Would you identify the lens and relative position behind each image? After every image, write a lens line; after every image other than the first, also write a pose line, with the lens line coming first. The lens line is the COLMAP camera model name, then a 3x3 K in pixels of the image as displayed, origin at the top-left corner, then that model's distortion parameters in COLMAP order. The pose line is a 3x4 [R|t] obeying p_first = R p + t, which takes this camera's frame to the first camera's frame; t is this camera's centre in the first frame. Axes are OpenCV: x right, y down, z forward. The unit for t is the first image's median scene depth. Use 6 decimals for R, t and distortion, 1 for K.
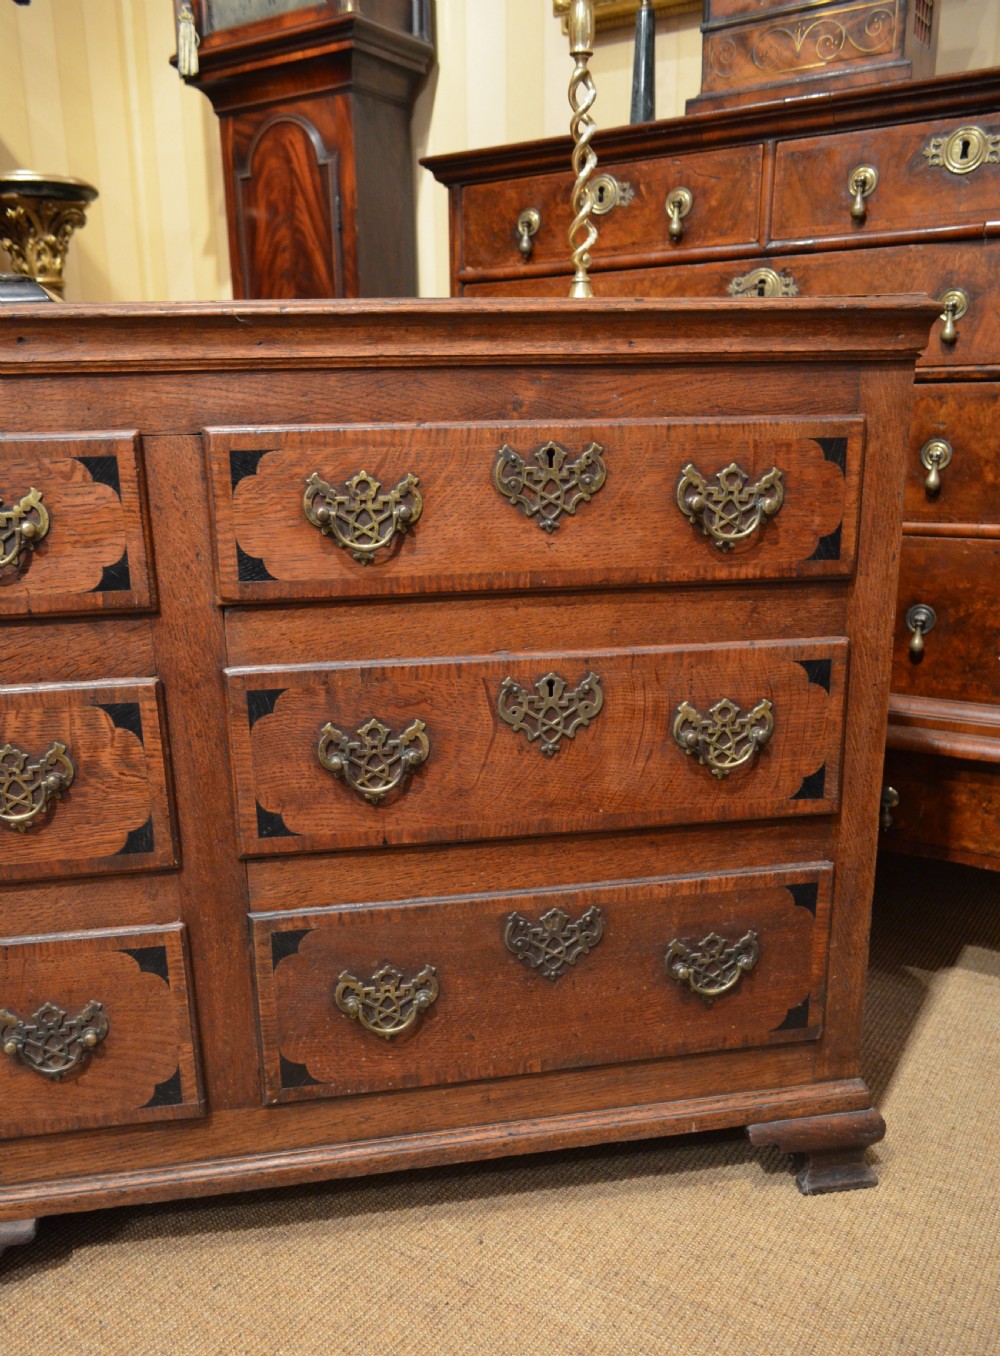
lens RADIAL K [[1163.1, 0, 495.3], [0, 1163.1, 778.1], [0, 0, 1]] dist [-0.012174, -0.001385]
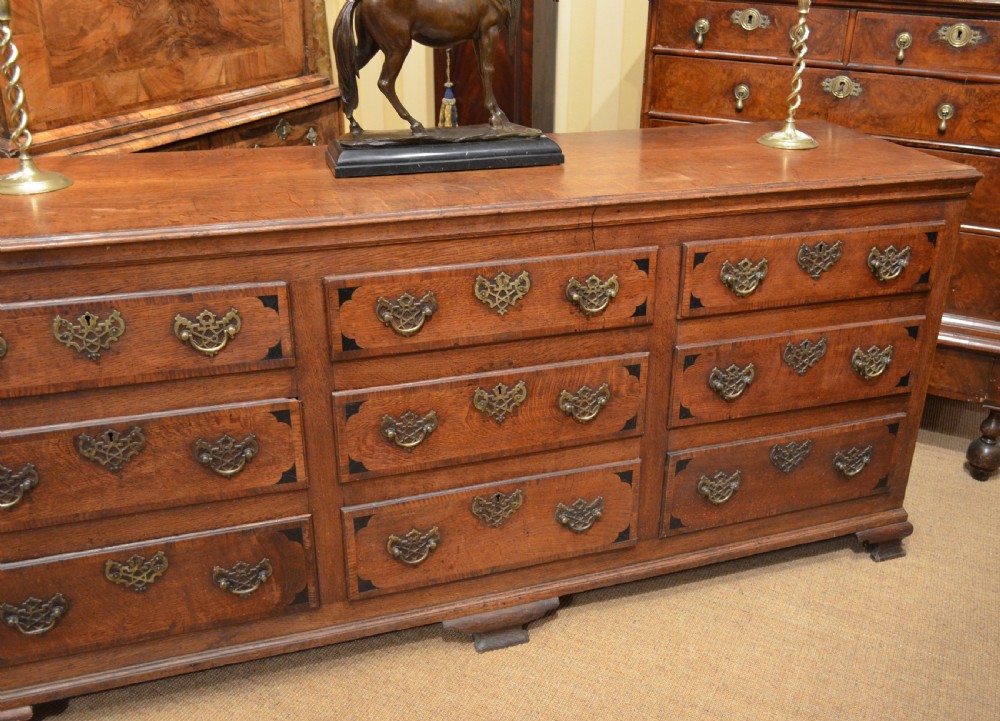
lens RADIAL K [[968.0, 0, 554.6], [0, 968.0, 370.2], [0, 0, 1]] dist [-0.023753, 0.002551]
pose [[0.984468, -0.028851, 0.173175, -0.723757], [0.004498, 0.990226, 0.139398, -0.284320], [-0.175504, -0.136454, 0.974976, -0.682707]]
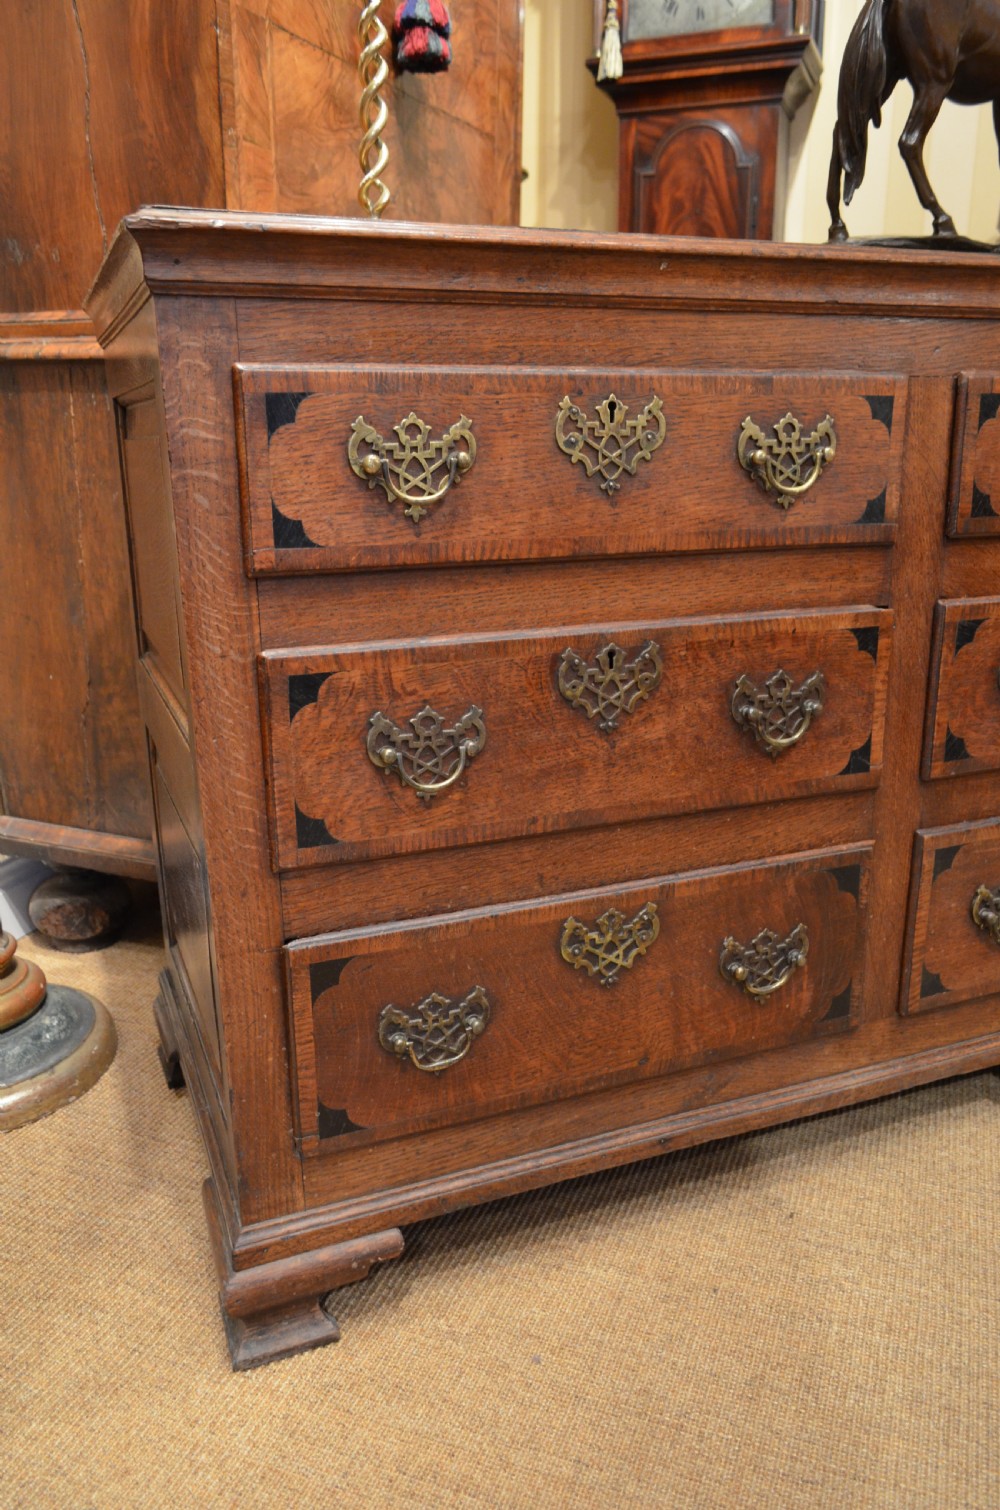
lens RADIAL K [[1167.1, 0, 496.1], [0, 1167.1, 776.4], [0, 0, 1]] dist [-0.014983, 0.006642]
pose [[0.978238, -0.051852, 0.200904, -1.396523], [0.053833, 0.998540, -0.004404, 0.096594], [-0.200383, 0.015123, 0.979601, -0.071573]]
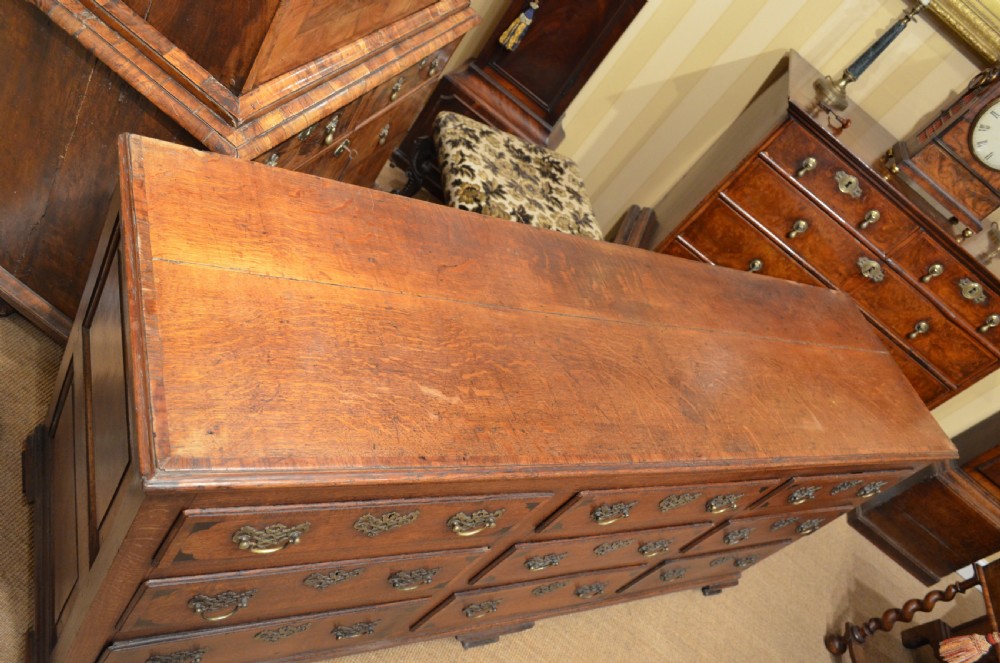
lens RADIAL K [[769.8, 0, 504.9], [0, 769.8, 337.0], [0, 0, 1]] dist [-0.014727, 0.003463]
pose [[0.819673, 0.232073, 0.523716, -1.593314], [-0.474066, 0.788034, 0.392765, -0.829979], [-0.321556, -0.570215, 0.755948, 0.058925]]
